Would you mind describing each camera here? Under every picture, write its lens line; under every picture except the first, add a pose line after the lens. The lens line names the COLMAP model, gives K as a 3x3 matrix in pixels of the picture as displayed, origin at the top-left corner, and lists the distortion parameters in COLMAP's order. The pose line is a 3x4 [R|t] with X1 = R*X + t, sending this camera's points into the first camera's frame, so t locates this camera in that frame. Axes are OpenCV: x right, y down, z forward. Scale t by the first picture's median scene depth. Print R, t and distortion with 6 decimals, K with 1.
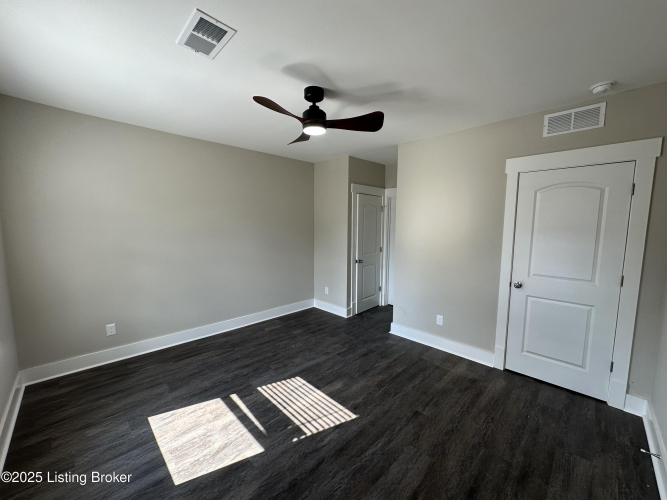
lens RADIAL K [[265.5, 0, 333.2], [0, 265.5, 250.8], [0, 0, 1]] dist [0.001037, -0.000237]
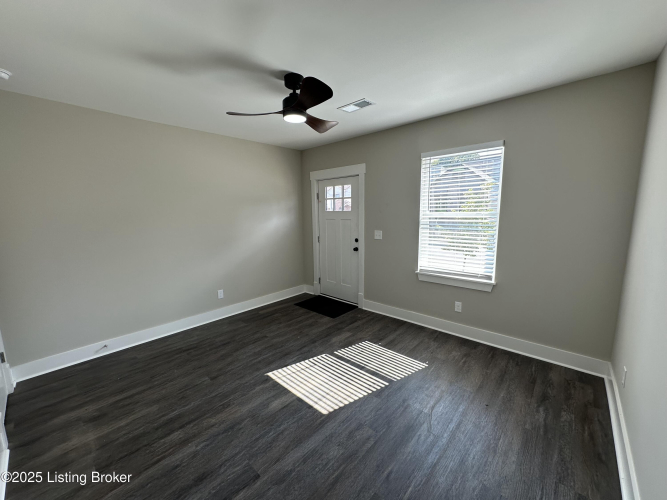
lens RADIAL K [[265.5, 0, 333.4], [0, 265.5, 249.9], [0, 0, 1]] dist [0.001037, -0.000237]
pose [[-0.998814, 0.015670, -0.046095, -0.146771], [0.003864, 0.969313, 0.245801, -0.190922], [0.048532, 0.245331, -0.968224, 1.866868]]
